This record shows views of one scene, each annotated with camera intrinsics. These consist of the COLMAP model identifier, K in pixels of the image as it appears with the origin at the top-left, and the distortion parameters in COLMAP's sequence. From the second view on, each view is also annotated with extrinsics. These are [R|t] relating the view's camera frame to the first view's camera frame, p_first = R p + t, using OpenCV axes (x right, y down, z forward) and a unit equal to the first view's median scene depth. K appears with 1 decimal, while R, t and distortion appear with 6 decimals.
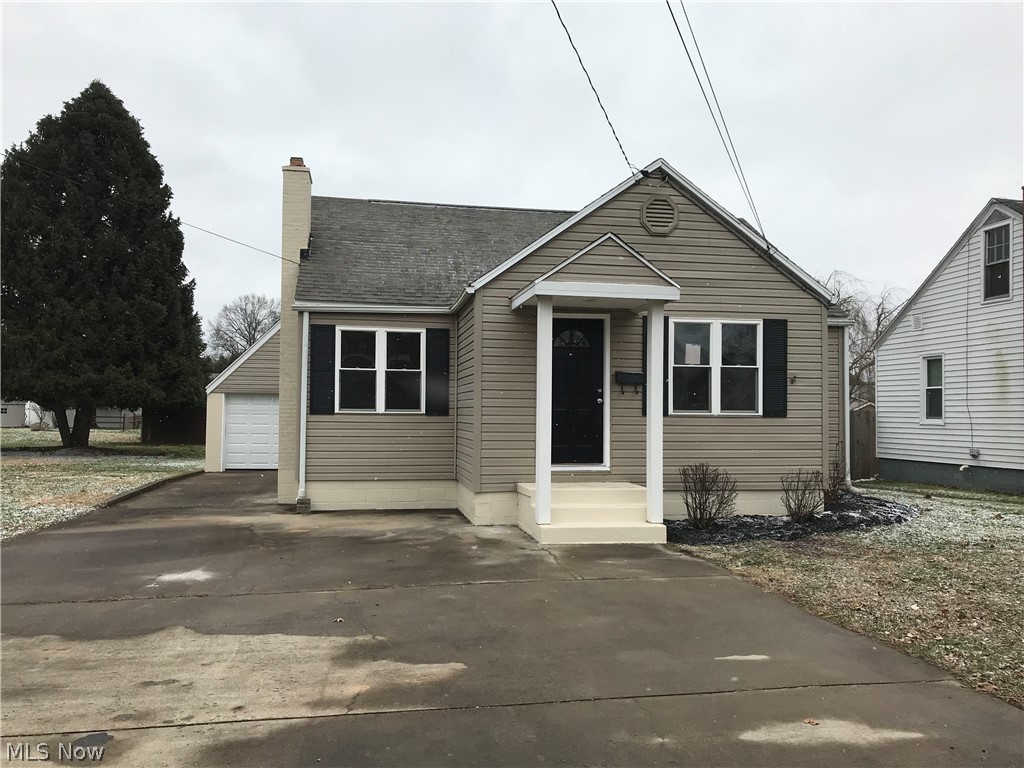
lens RADIAL K [[832.3, 0, 514.8], [0, 832.3, 387.2], [0, 0, 1]] dist [0.004354, 0.003429]
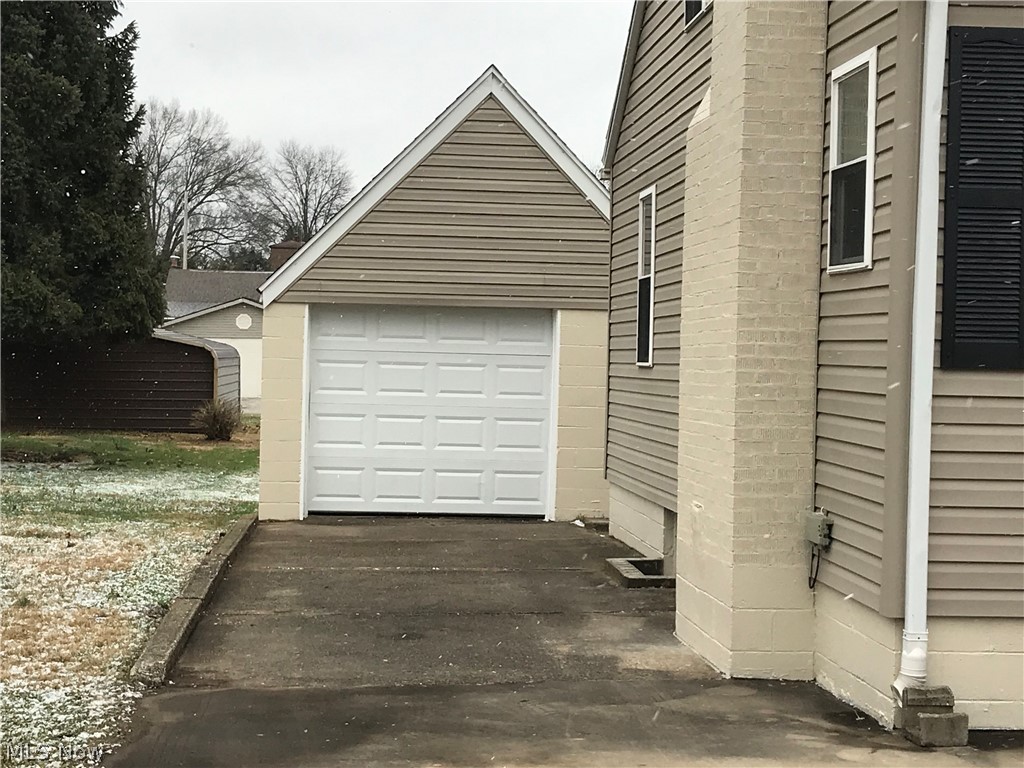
lens RADIAL K [[1794.8, 0, 437.3], [0, 1794.8, 383.6], [0, 0, 1]] dist [0.323565, -1.464171]
pose [[0.990556, 0.017307, -0.136010, -0.320671], [-0.011761, 0.999070, 0.041472, 0.014498], [0.136601, -0.039481, 0.989839, 0.394158]]
